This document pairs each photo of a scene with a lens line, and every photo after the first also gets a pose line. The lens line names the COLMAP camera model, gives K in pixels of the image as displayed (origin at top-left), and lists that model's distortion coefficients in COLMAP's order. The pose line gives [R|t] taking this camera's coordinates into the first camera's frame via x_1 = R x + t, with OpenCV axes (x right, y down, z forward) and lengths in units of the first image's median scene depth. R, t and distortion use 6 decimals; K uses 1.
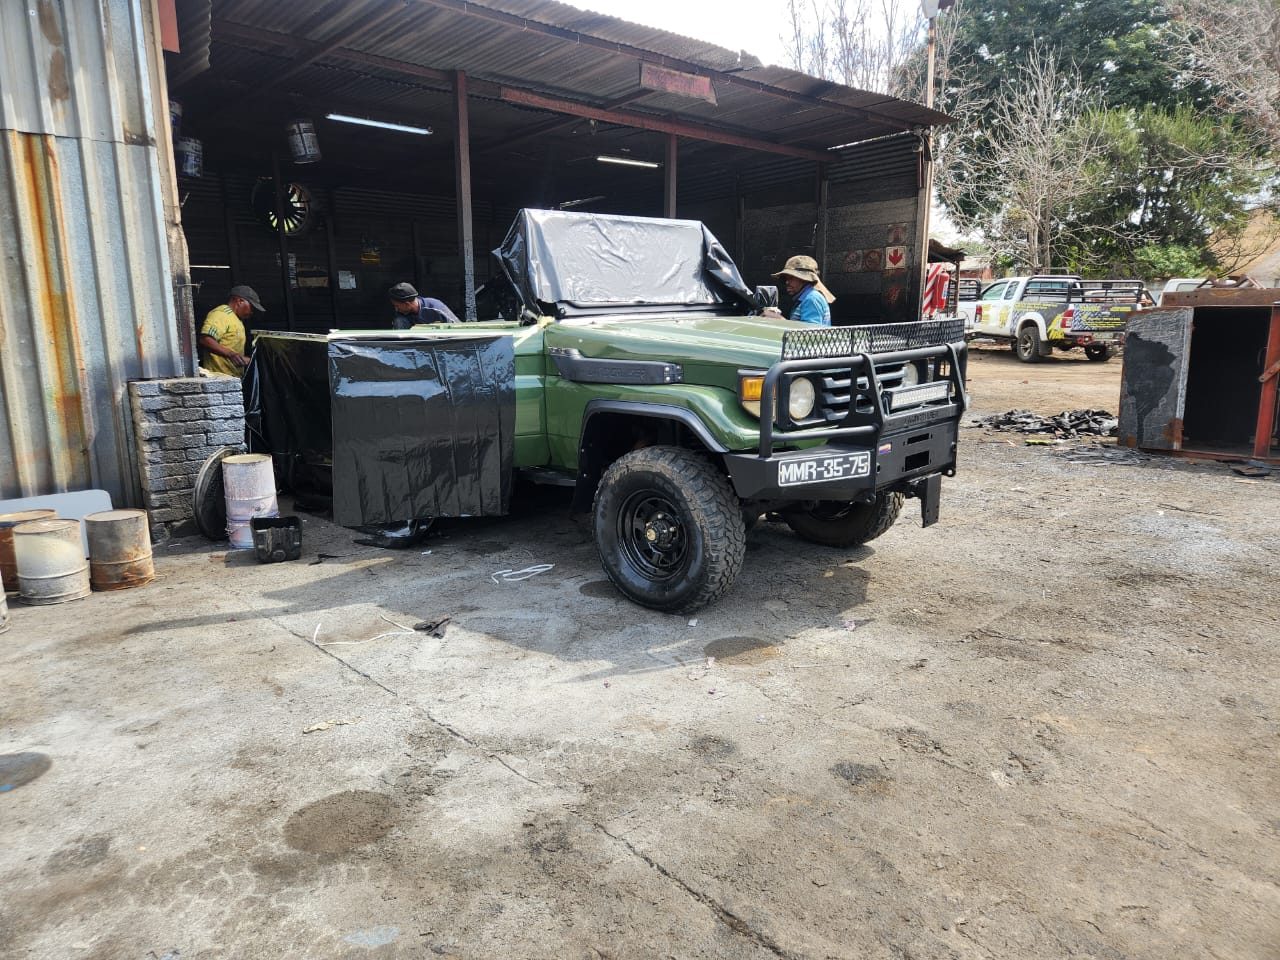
lens RADIAL K [[833.9, 0, 638.9], [0, 833.9, 480.5], [0, 0, 1]] dist [-0.001633, -0.006887]
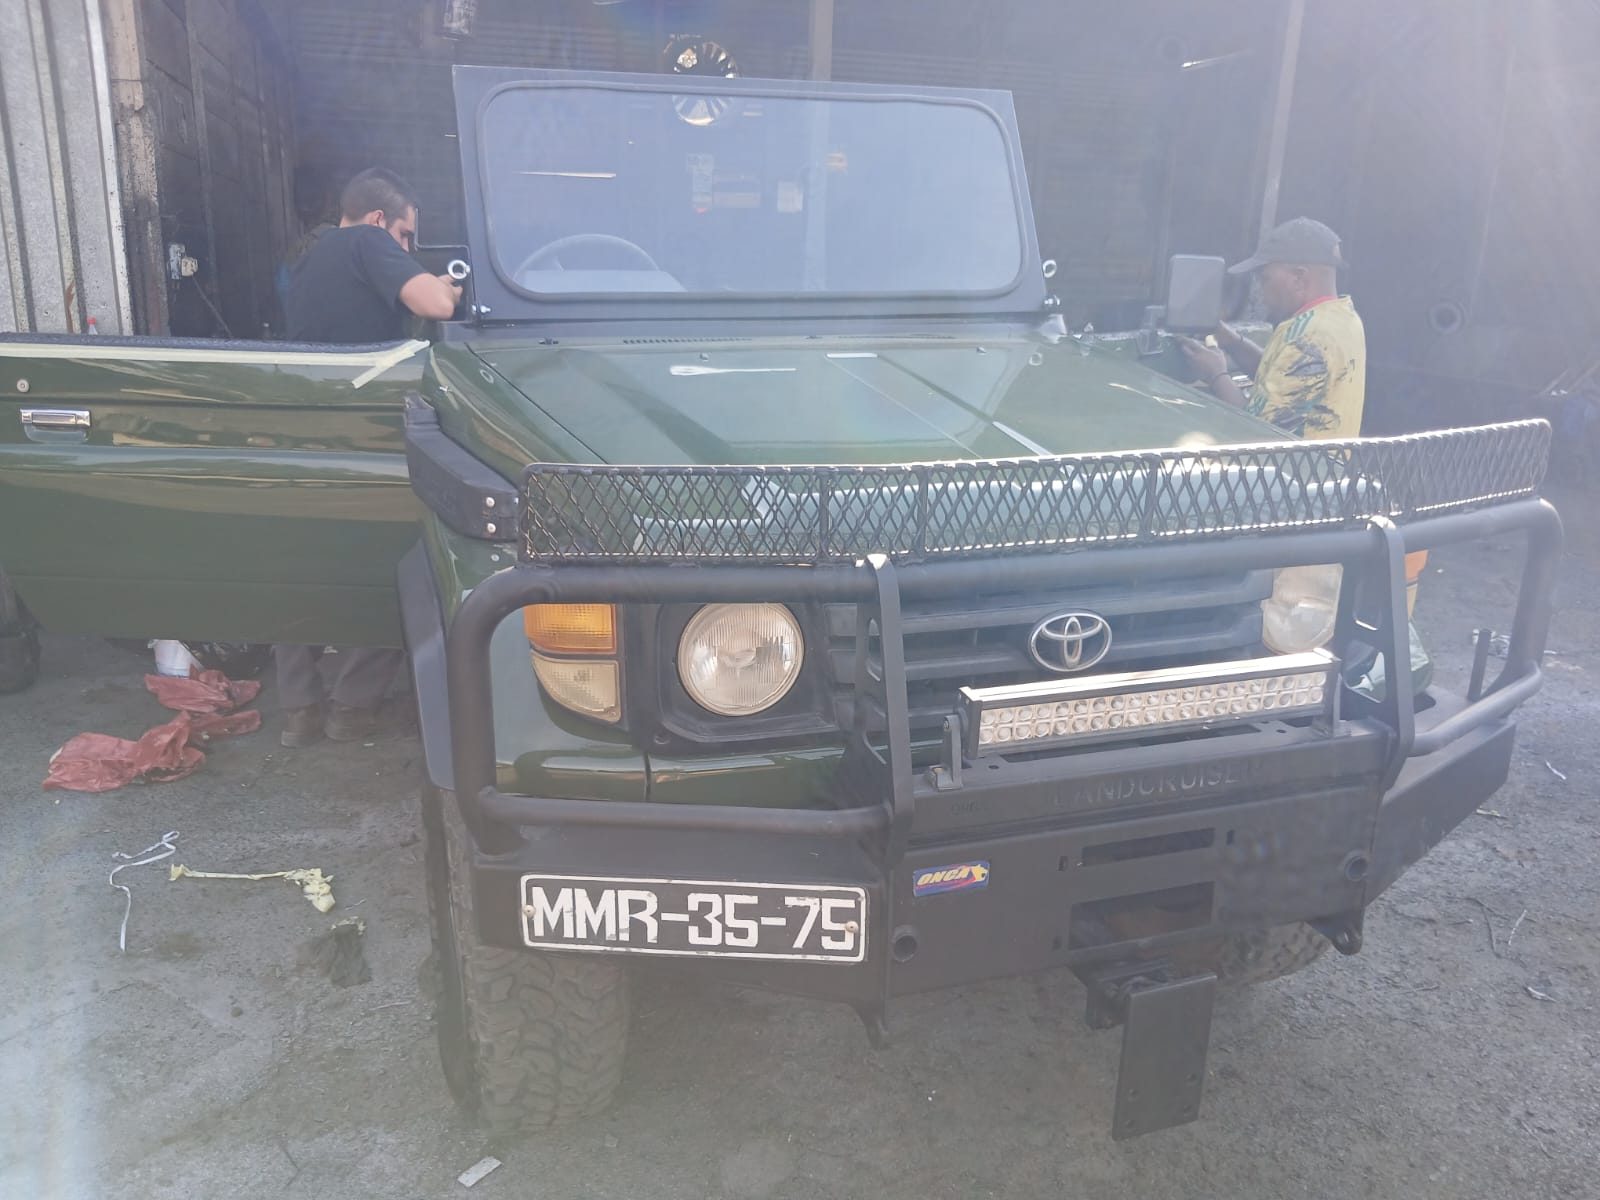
lens RADIAL K [[1229.4, 0, 800.3], [0, 1229.4, 600.4], [0, 0, 1]] dist [0.005229, -0.001876]
pose [[0.891827, 0.151859, -0.426126, 0.396432], [-0.114430, 0.987067, 0.112273, -0.168272], [0.437665, -0.051366, 0.897670, 0.569503]]
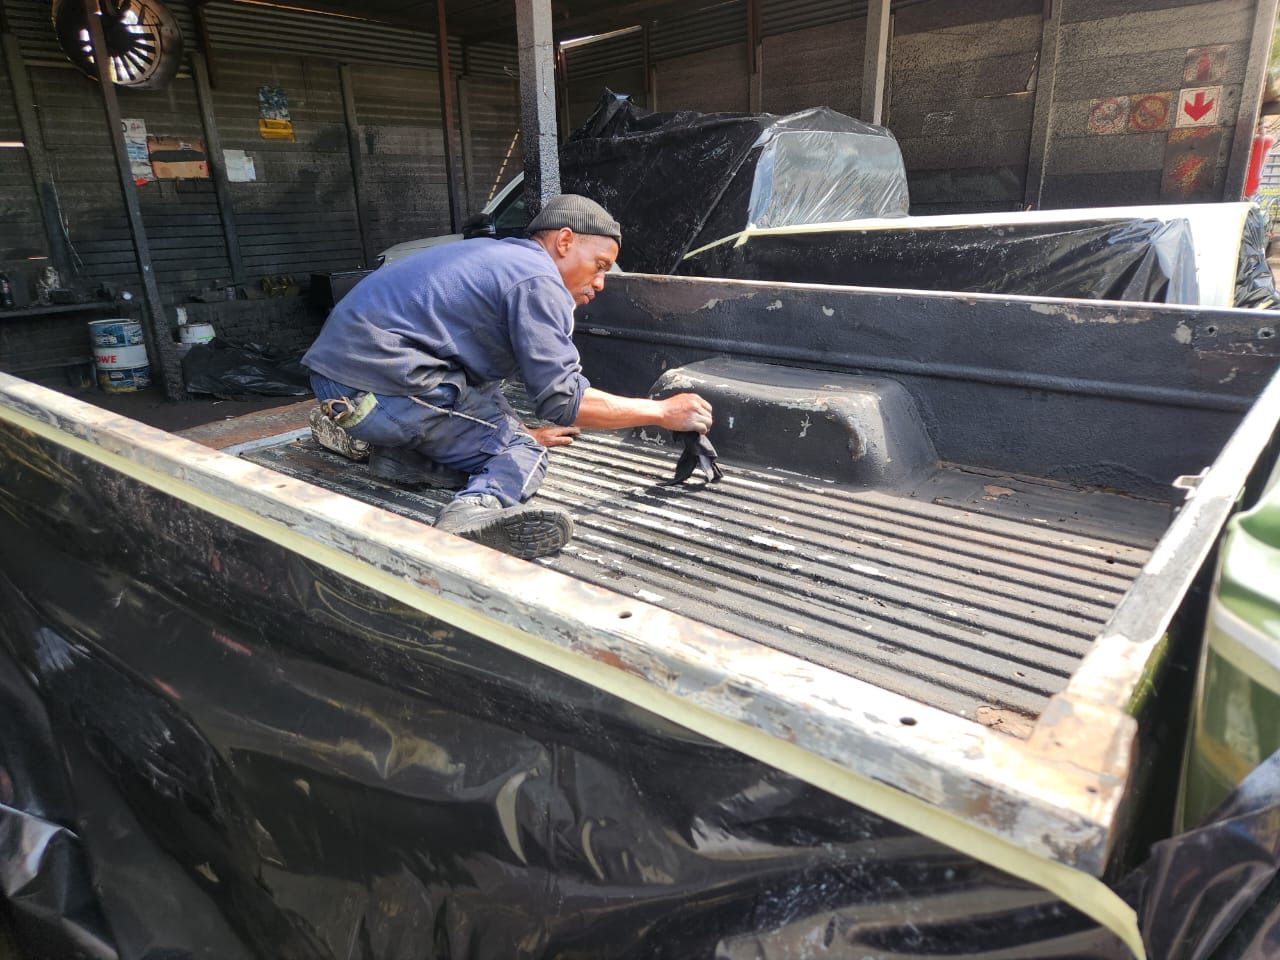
lens RADIAL K [[833.9, 0, 637.8], [0, 833.9, 473.8], [0, 0, 1]] dist [-0.001633, -0.006887]
pose [[0.995574, -0.048128, 0.080721, -0.467620], [0.038334, 0.992181, 0.118774, -0.302958], [-0.085806, -0.115154, 0.989635, 1.345818]]
